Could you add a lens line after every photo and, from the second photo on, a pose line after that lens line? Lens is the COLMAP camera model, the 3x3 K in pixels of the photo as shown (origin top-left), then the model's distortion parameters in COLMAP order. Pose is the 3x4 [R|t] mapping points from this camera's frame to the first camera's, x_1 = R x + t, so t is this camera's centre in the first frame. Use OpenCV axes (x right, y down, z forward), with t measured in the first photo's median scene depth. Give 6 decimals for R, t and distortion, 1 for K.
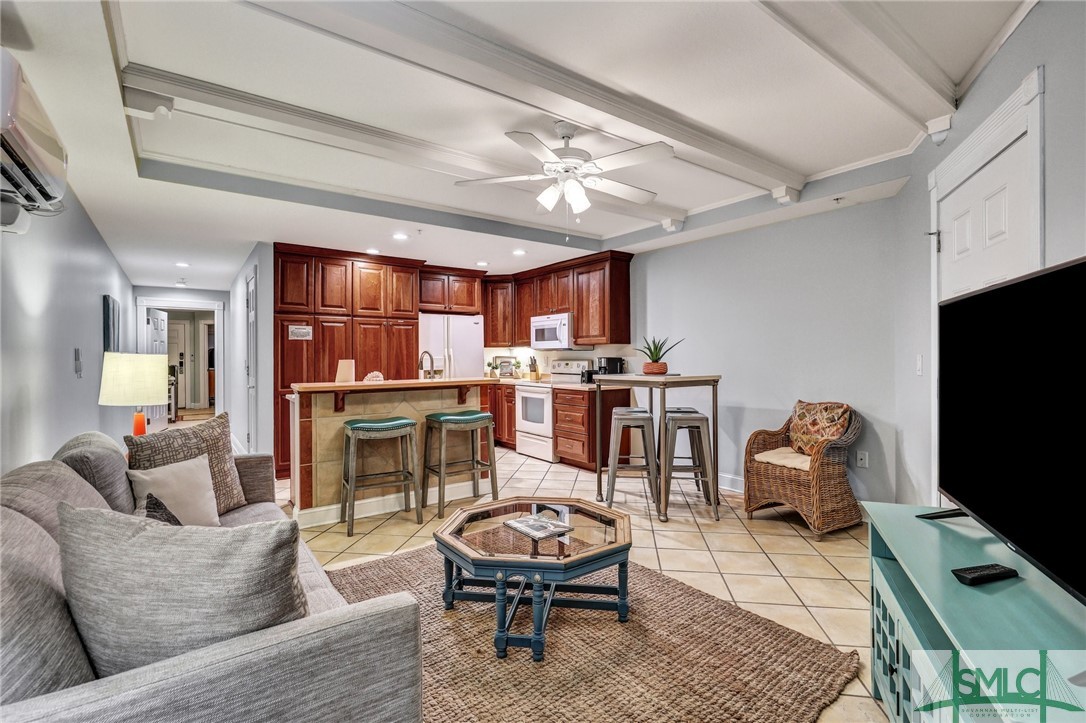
lens RADIAL K [[494.9, 0, 543.5], [0, 494.9, 354.2], [0, 0, 1]] dist [0.000507, -0.000503]
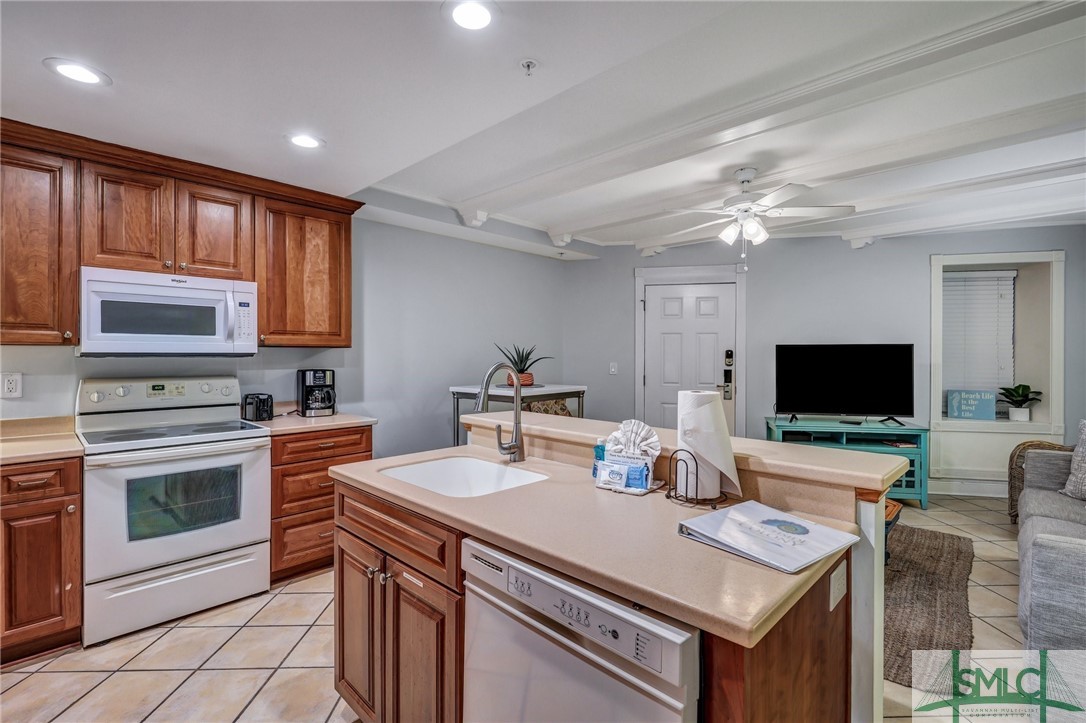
lens RADIAL K [[494.9, 0, 542.7], [0, 494.9, 356.8], [0, 0, 1]] dist [0.000507, -0.000503]
pose [[-0.167412, 0.003016, 0.985882, -0.507020], [-0.002540, 0.999991, -0.003490, -0.007511], [-0.985884, -0.003089, -0.167403, 0.820695]]
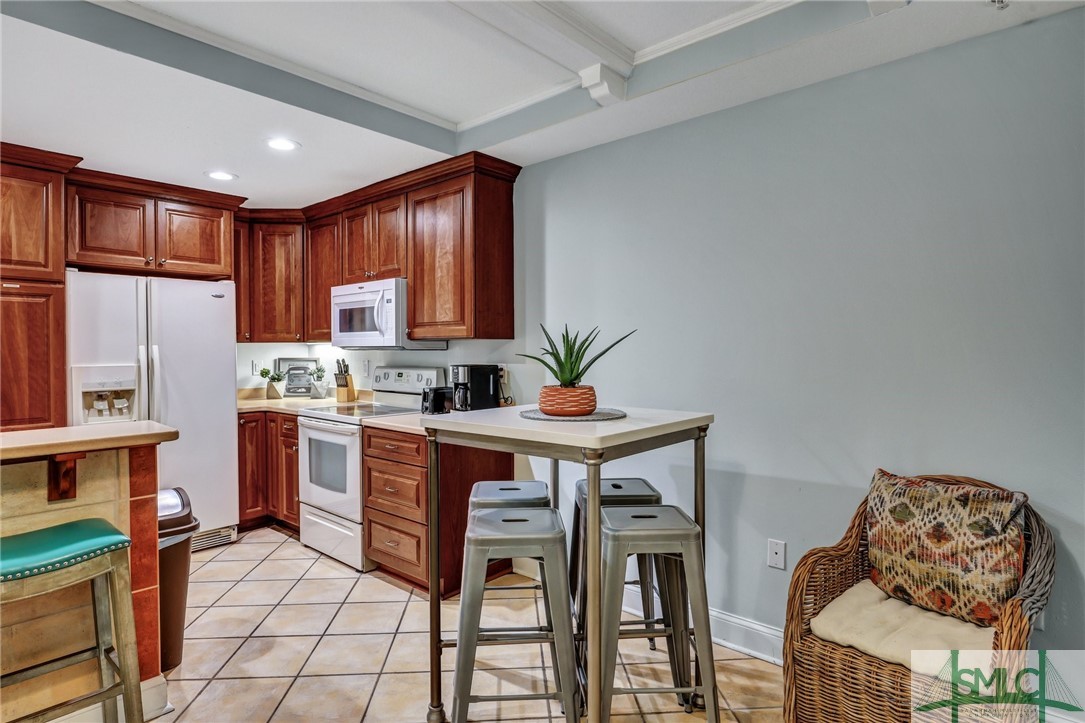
lens RADIAL K [[577.3, 0, 540.3], [0, 577.3, 359.2], [0, 0, 1]] dist [-0.003408, -0.000575]
pose [[0.977718, -0.000879, 0.209923, 0.072826], [-0.003600, 0.999774, 0.020952, -0.012178], [-0.209894, -0.021241, 0.977493, 0.386287]]
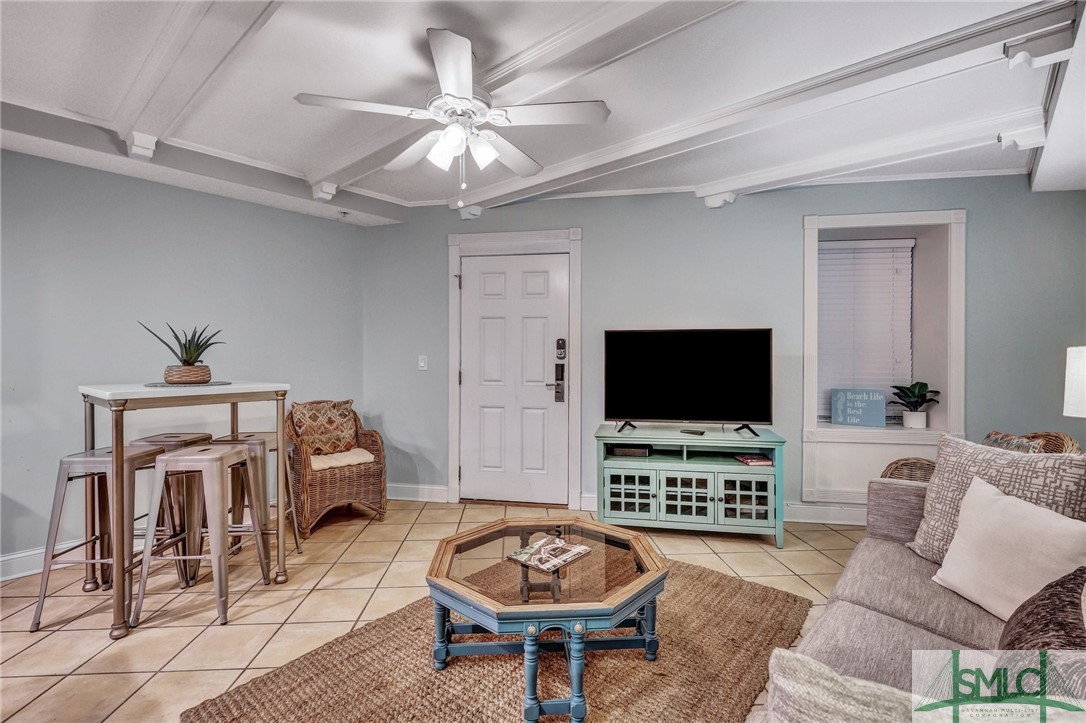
lens RADIAL K [[494.9, 0, 544.5], [0, 494.9, 357.9], [0, 0, 1]] dist [0.000507, -0.000503]
pose [[-0.205698, 0.004083, 0.978607, -0.360543], [-0.002525, 0.999986, -0.004703, 0.006811], [-0.978612, -0.003438, -0.205685, 0.503656]]
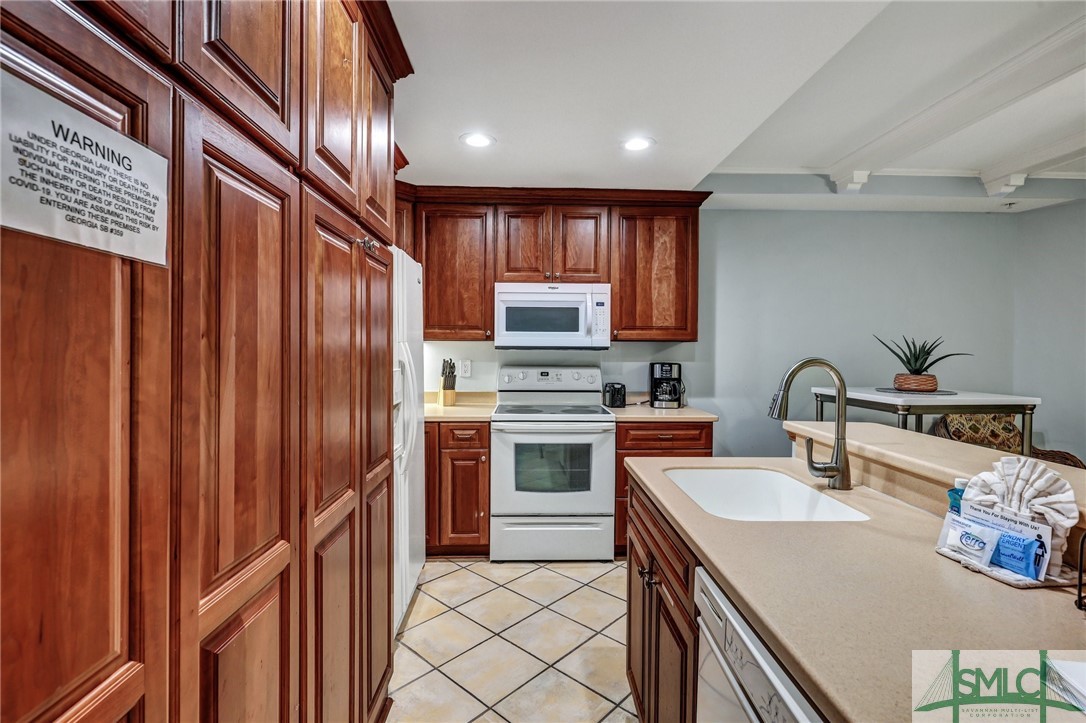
lens RADIAL K [[494.9, 0, 544.2], [0, 494.9, 357.4], [0, 0, 1]] dist [0.000507, -0.000503]
pose [[0.565994, -0.003770, 0.824401, -0.468650], [-0.012717, 0.999831, 0.013303, -0.006691], [-0.824311, -0.018014, 0.565850, 0.763841]]
